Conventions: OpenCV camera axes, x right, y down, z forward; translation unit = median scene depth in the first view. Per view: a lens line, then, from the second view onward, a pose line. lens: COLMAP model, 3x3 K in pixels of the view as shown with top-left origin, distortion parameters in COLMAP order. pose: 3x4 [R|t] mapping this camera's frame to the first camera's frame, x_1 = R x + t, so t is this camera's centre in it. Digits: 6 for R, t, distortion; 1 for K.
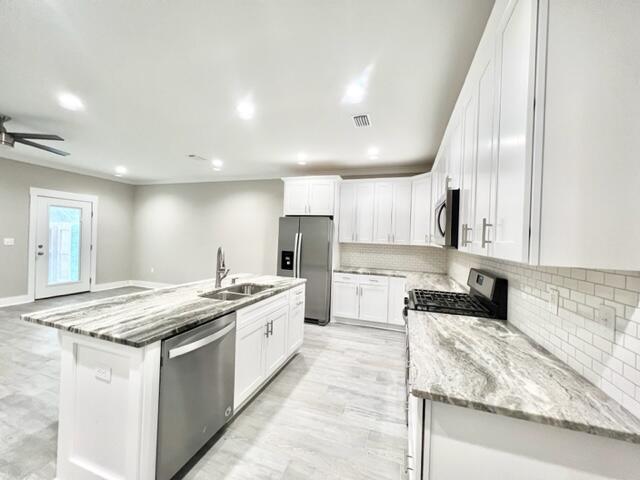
lens RADIAL K [[263.2, 0, 320.8], [0, 263.2, 241.8], [0, 0, 1]] dist [-0.000483, 0.000232]
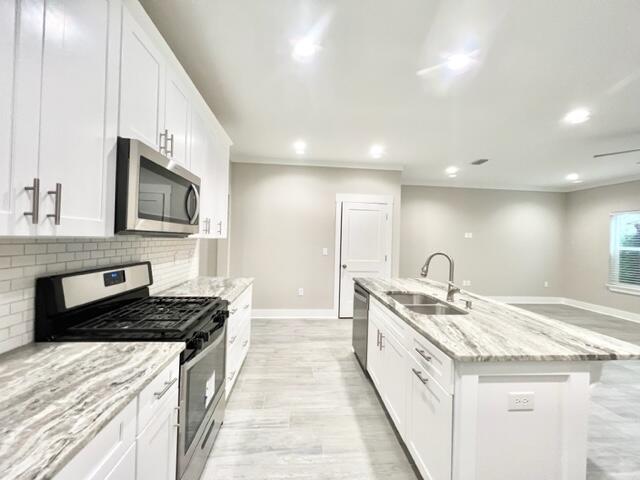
lens RADIAL K [[263.2, 0, 324.8], [0, 263.2, 237.3], [0, 0, 1]] dist [-0.000483, 0.000232]
pose [[-0.915663, -0.067599, -0.396222, 0.361374], [-0.065767, 0.997669, -0.018225, 0.012838], [0.396530, 0.009370, -0.917974, 1.774709]]
